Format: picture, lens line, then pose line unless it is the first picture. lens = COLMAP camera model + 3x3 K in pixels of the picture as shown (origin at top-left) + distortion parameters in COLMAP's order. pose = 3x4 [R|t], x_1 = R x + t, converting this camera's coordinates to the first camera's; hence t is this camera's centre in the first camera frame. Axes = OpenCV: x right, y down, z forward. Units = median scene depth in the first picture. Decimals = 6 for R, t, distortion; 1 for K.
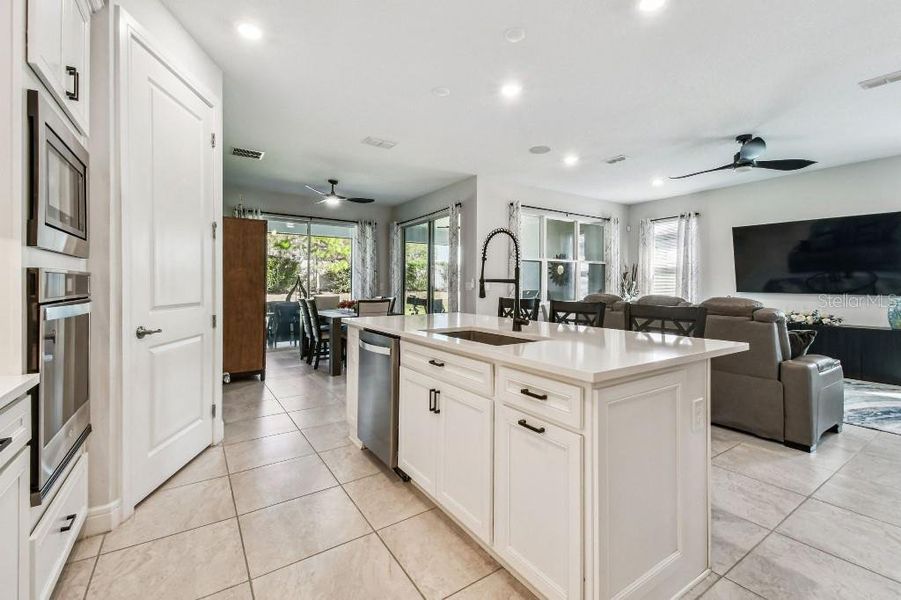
lens RADIAL K [[382.2, 0, 479.8], [0, 382.2, 284.8], [0, 0, 1]] dist [0.000224, -0.000081]
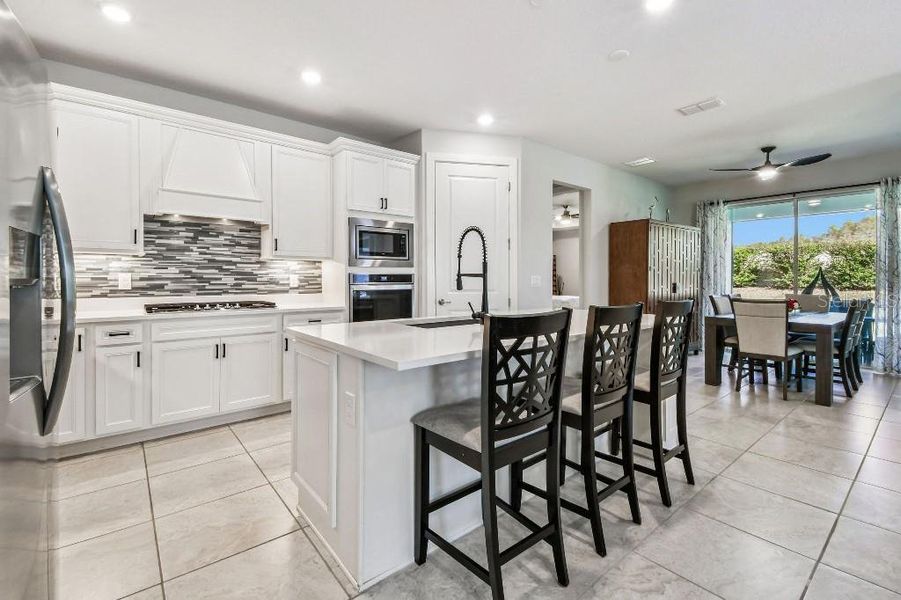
lens RADIAL K [[403.5, 0, 456.5], [0, 403.5, 278.7], [0, 0, 1]] dist [0.016085, -0.000414]
pose [[0.093993, 0.003127, -0.995568, 0.453610], [-0.003798, 0.999989, 0.002782, -0.001152], [0.995566, 0.003520, 0.094004, 0.320828]]
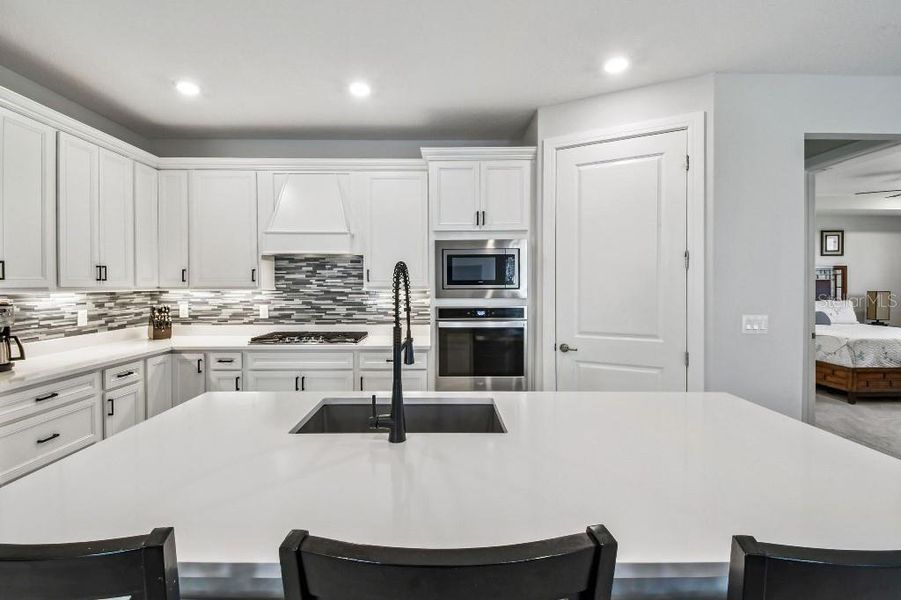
lens RADIAL K [[394.6, 0, 447.1], [0, 394.6, 285.4], [0, 0, 1]] dist [-0.000421, -0.000096]
pose [[-0.577834, 0.007450, -0.816121, 0.204607], [0.000647, 0.999962, 0.008671, -0.043001], [0.816154, 0.004482, -0.577817, 0.543341]]
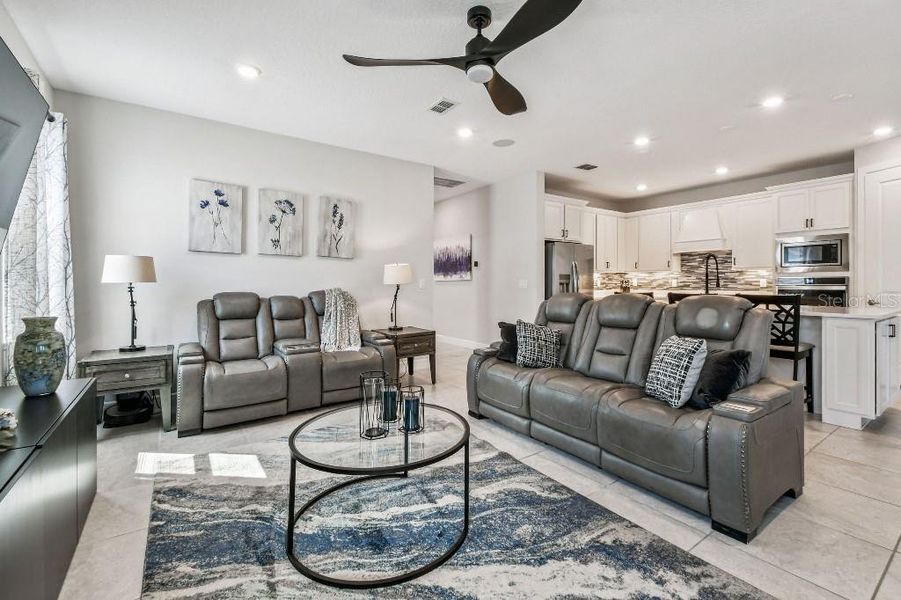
lens RADIAL K [[420.1, 0, 462.8], [0, 420.1, 282.1], [0, 0, 1]] dist [0.045626, -0.000132]
pose [[-0.999364, 0.007660, -0.034824, 0.561370], [0.007622, 0.999970, 0.001239, -0.004135], [0.034833, 0.000973, -0.999393, 1.234868]]
